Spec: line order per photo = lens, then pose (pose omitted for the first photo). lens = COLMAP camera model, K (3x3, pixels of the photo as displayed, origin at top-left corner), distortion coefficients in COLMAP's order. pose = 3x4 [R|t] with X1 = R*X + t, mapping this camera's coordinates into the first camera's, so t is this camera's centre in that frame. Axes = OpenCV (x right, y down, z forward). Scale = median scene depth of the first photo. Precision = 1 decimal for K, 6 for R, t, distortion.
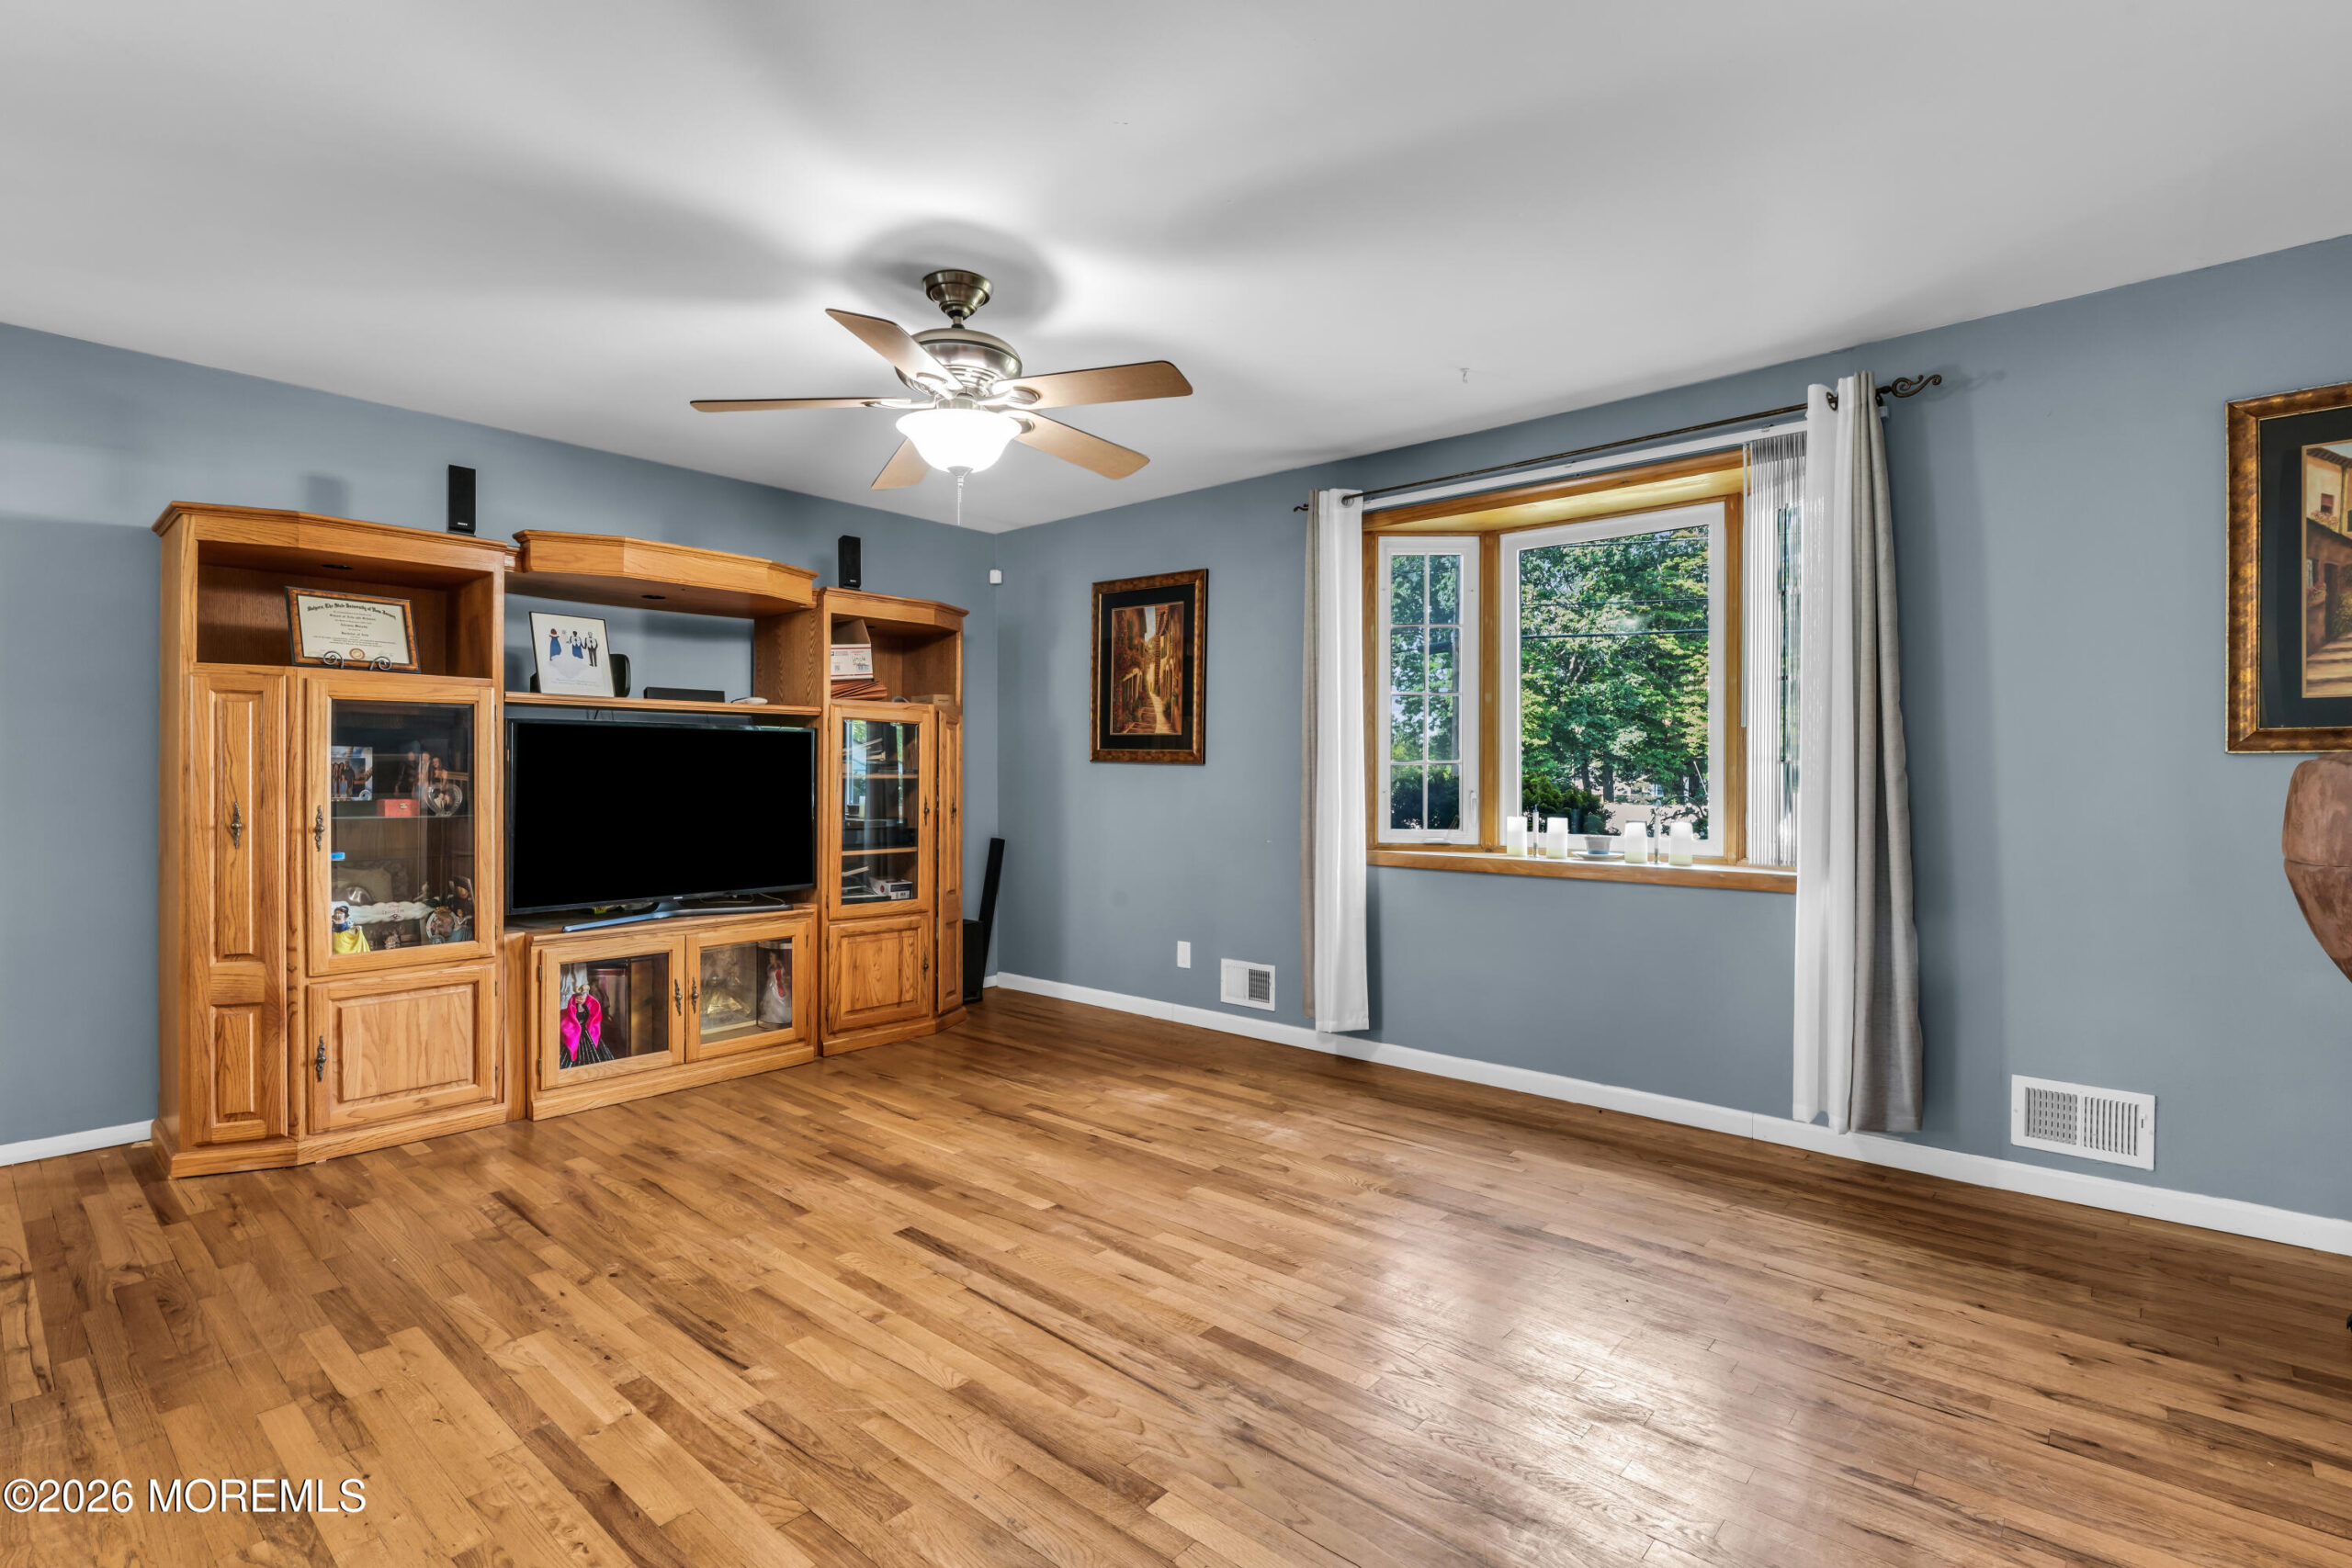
lens RADIAL K [[1115.6, 0, 1178.2], [0, 1115.6, 771.3], [0, 0, 1]] dist [-0.000436, -0.000078]
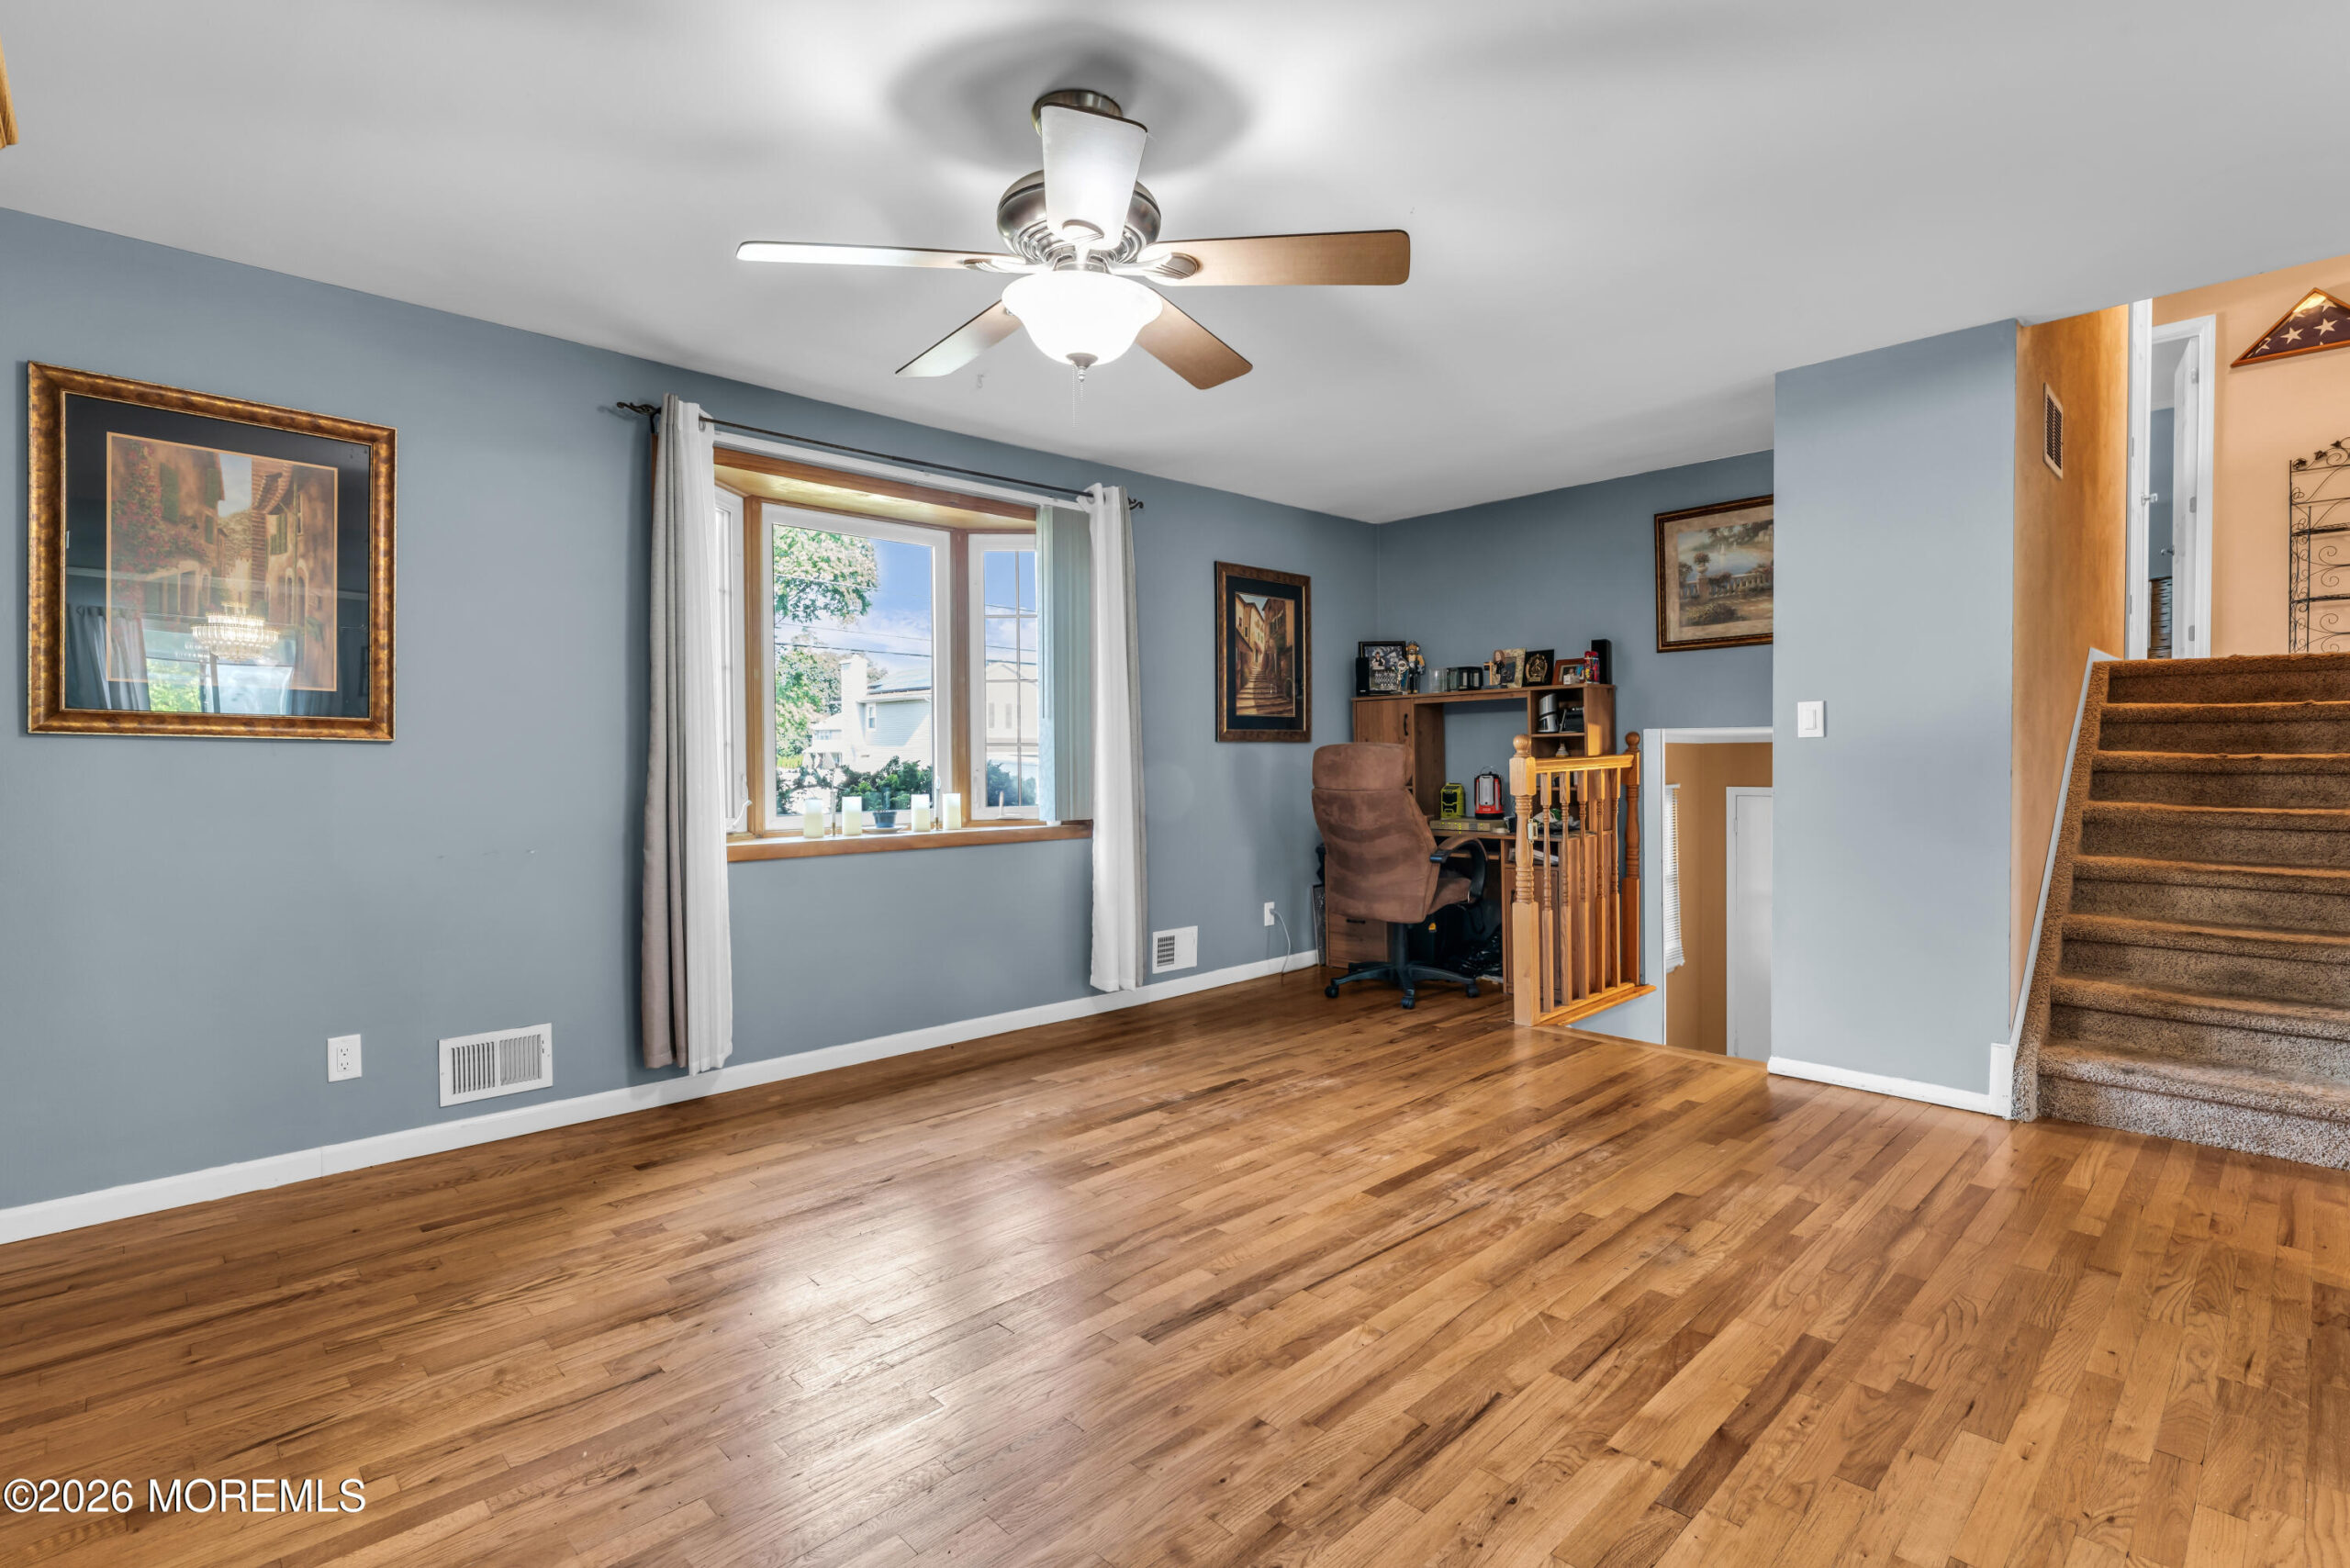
lens RADIAL K [[1110.8, 0, 1185.8], [0, 1110.8, 782.5], [0, 0, 1]] dist [0.000583, 0.000002]
pose [[0.077346, -0.028251, 0.996604, -0.837074], [0.002407, 0.999601, 0.028150, -0.000066], [-0.997001, 0.000221, 0.077384, 0.756765]]
